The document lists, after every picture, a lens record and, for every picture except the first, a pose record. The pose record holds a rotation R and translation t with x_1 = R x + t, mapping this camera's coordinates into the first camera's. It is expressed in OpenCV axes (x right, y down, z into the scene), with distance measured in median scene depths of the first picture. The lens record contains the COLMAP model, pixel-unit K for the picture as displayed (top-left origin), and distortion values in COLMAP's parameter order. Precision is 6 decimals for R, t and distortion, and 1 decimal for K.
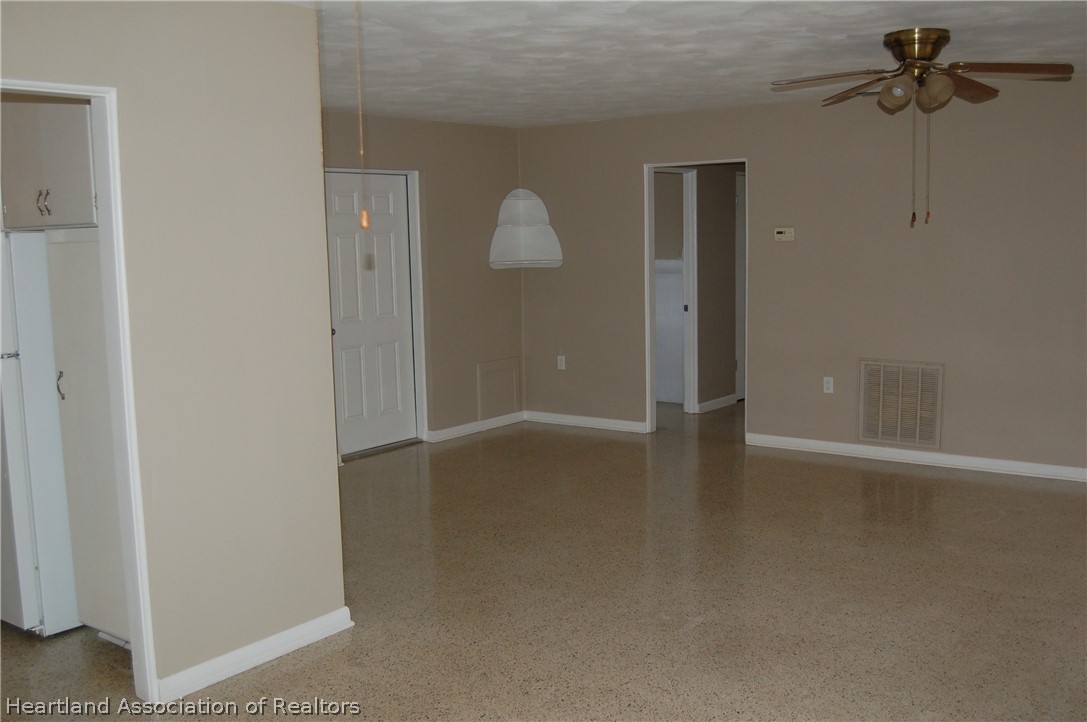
lens RADIAL K [[1060.3, 0, 539.0], [0, 1060.3, 362.0], [0, 0, 1]] dist [-0.065000, 0.000000]
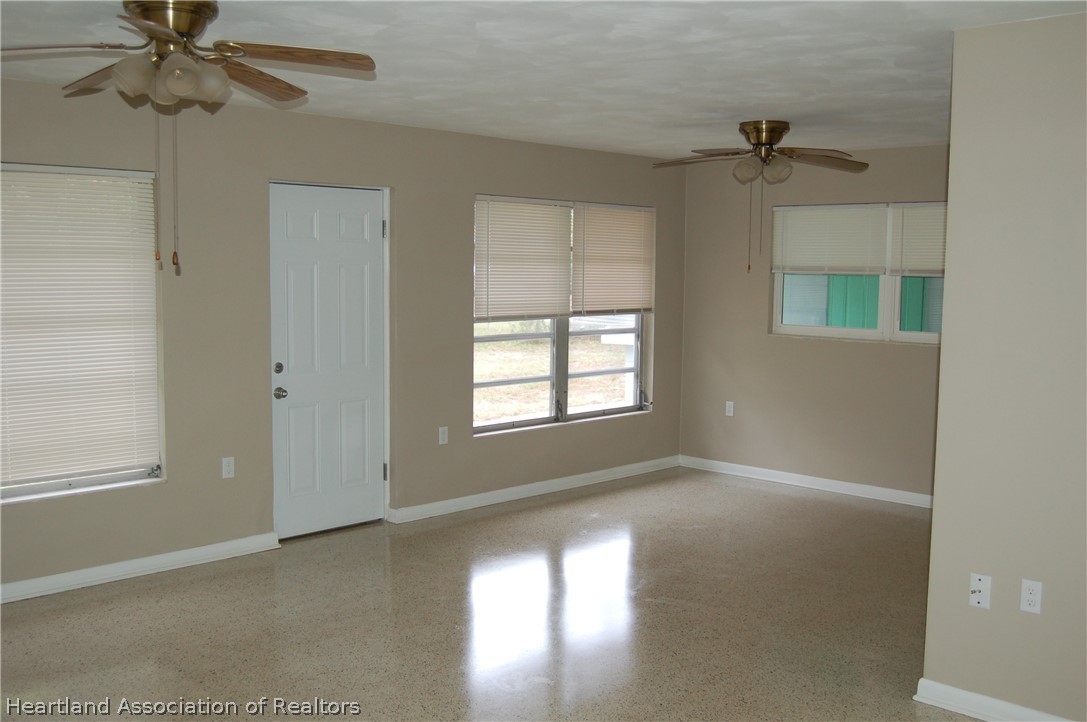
lens RADIAL K [[1060.3, 0, 532.9], [0, 1060.3, 364.7], [0, 0, 1]] dist [-0.065000, 0.000000]
pose [[-0.990442, -0.000788, 0.137926, 0.022928], [0.028373, 0.977434, 0.209327, -0.206458], [-0.134979, 0.211240, -0.968069, 1.640711]]
